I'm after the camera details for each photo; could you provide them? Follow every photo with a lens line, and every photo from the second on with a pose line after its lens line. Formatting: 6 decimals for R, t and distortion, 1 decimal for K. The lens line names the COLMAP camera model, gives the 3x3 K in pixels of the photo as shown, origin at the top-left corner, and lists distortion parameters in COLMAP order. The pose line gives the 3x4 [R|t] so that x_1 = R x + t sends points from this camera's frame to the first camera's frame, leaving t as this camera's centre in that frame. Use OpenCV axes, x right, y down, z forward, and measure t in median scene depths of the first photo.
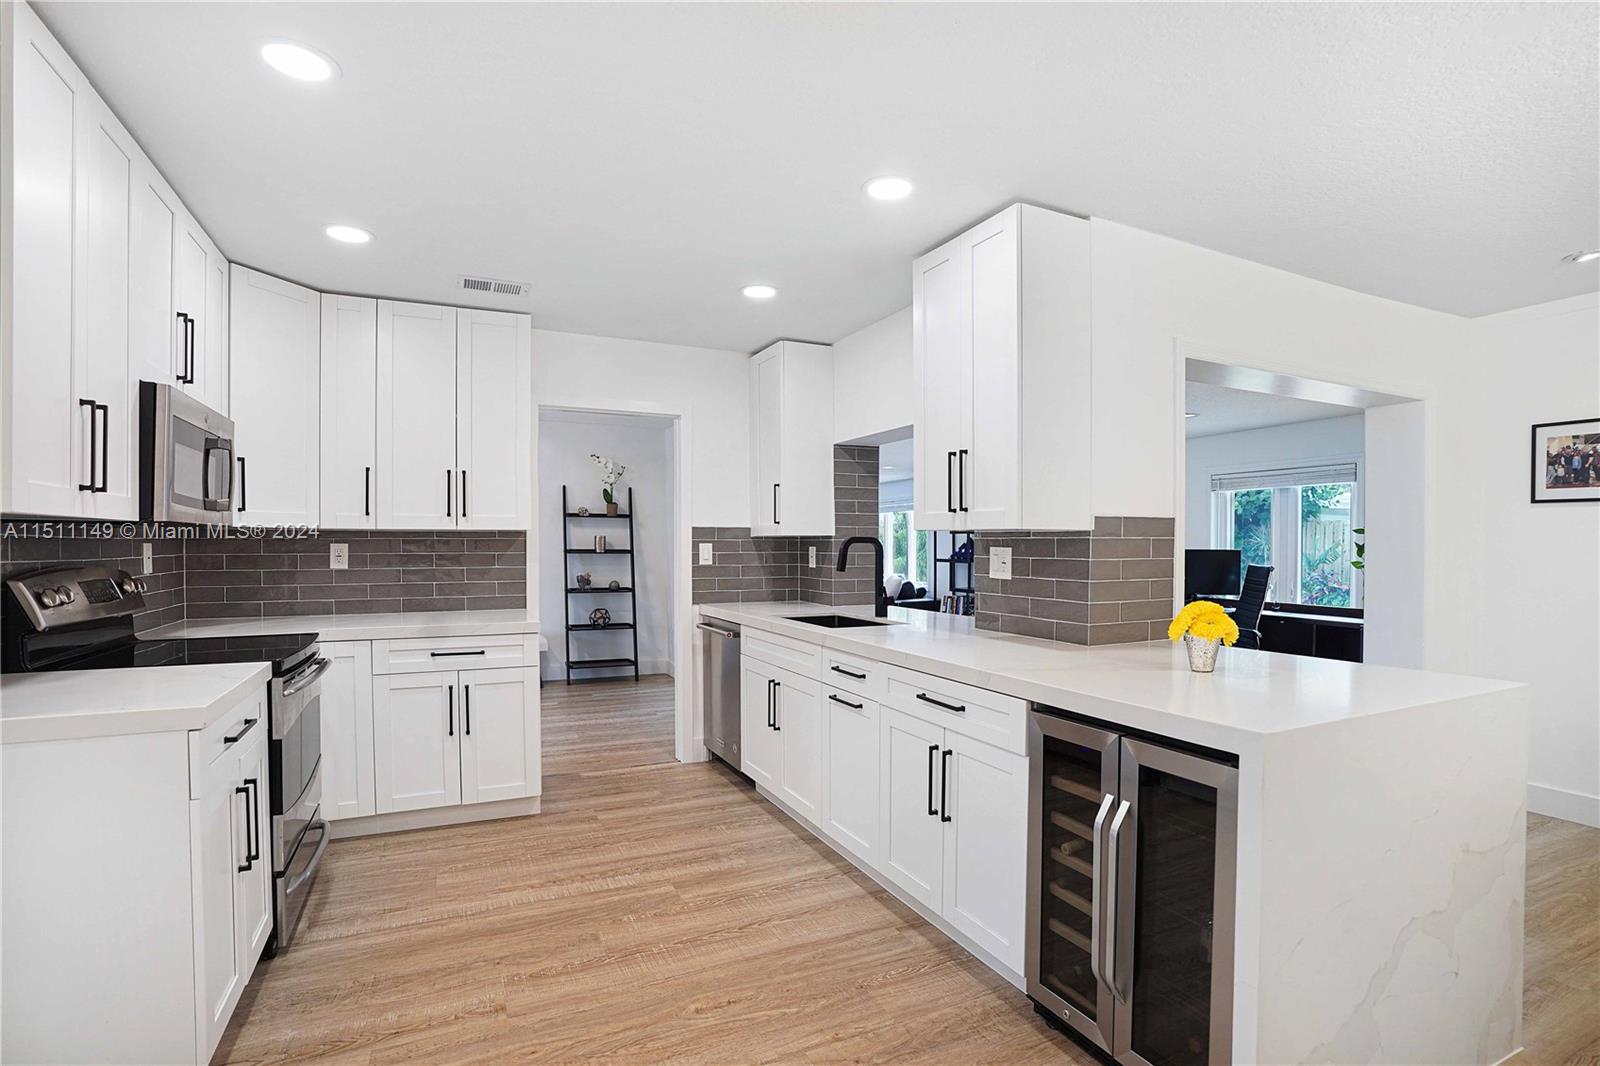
lens RADIAL K [[757.3, 0, 794.4], [0, 757.3, 545.7], [0, 0, 1]] dist [-0.034364, -0.000054]
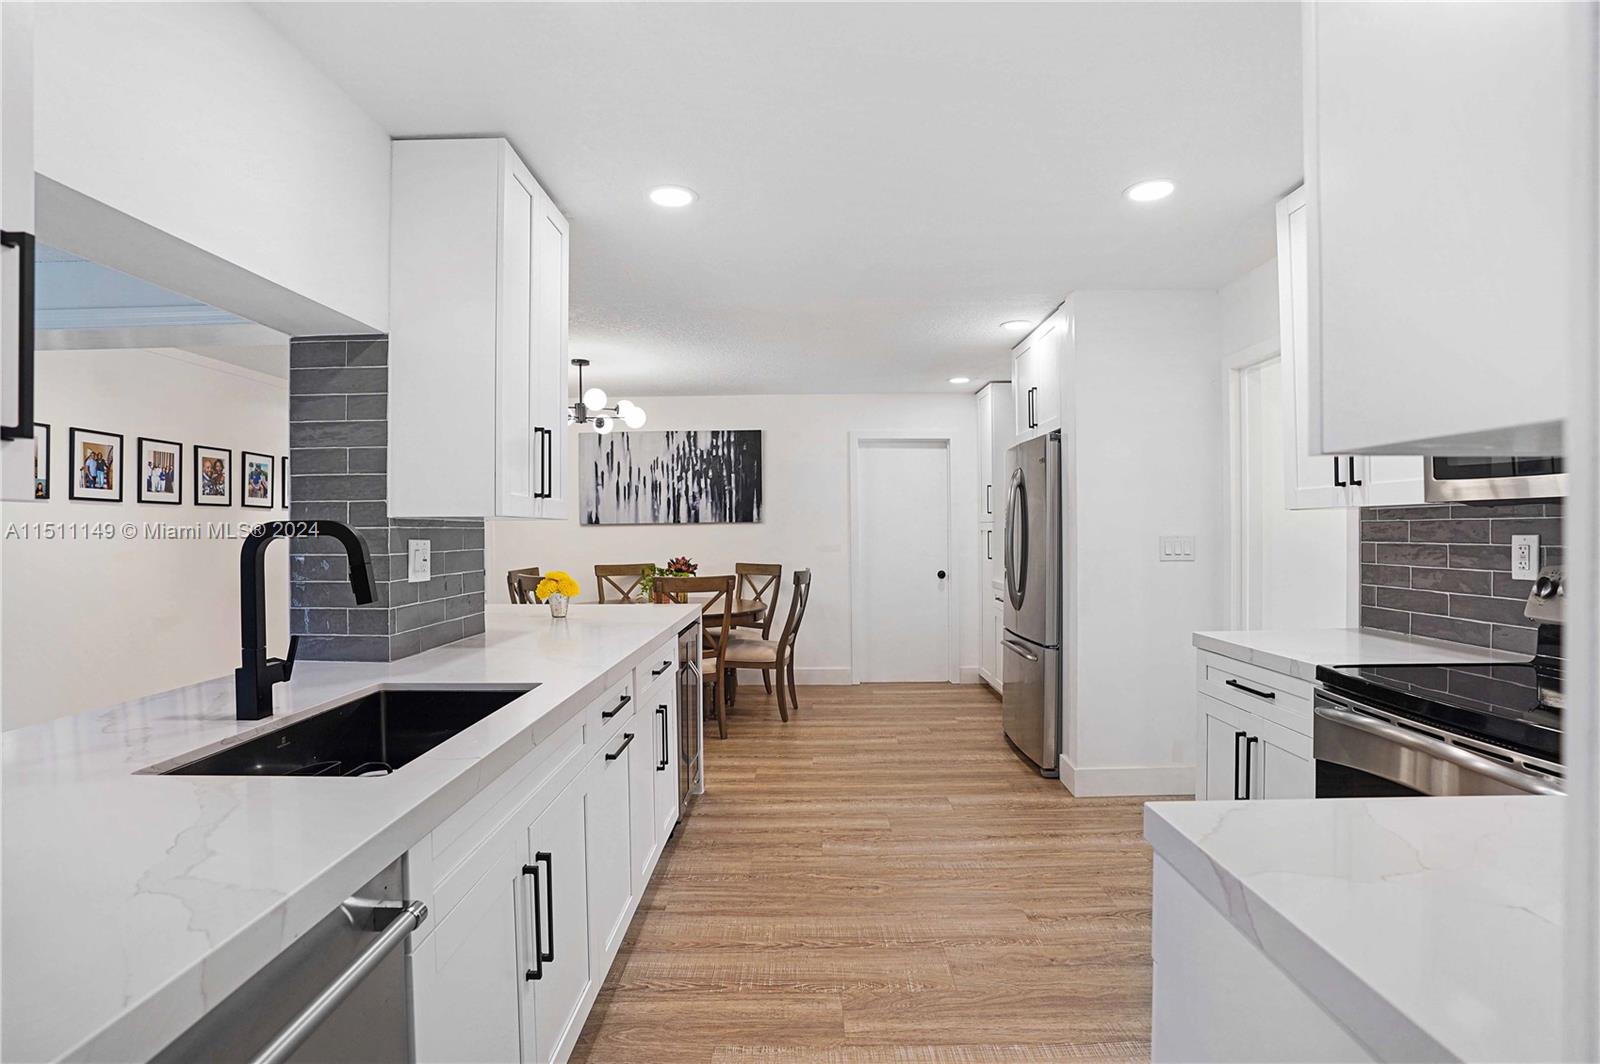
lens RADIAL K [[757.3, 0, 800.1], [0, 757.3, 533.8], [0, 0, 1]] dist [-0.034364, -0.000054]
pose [[-0.901993, 0.007456, 0.431686, -0.525378], [0.008789, 0.999961, 0.001094, -0.003692], [-0.431661, 0.004781, -0.902023, 2.023397]]
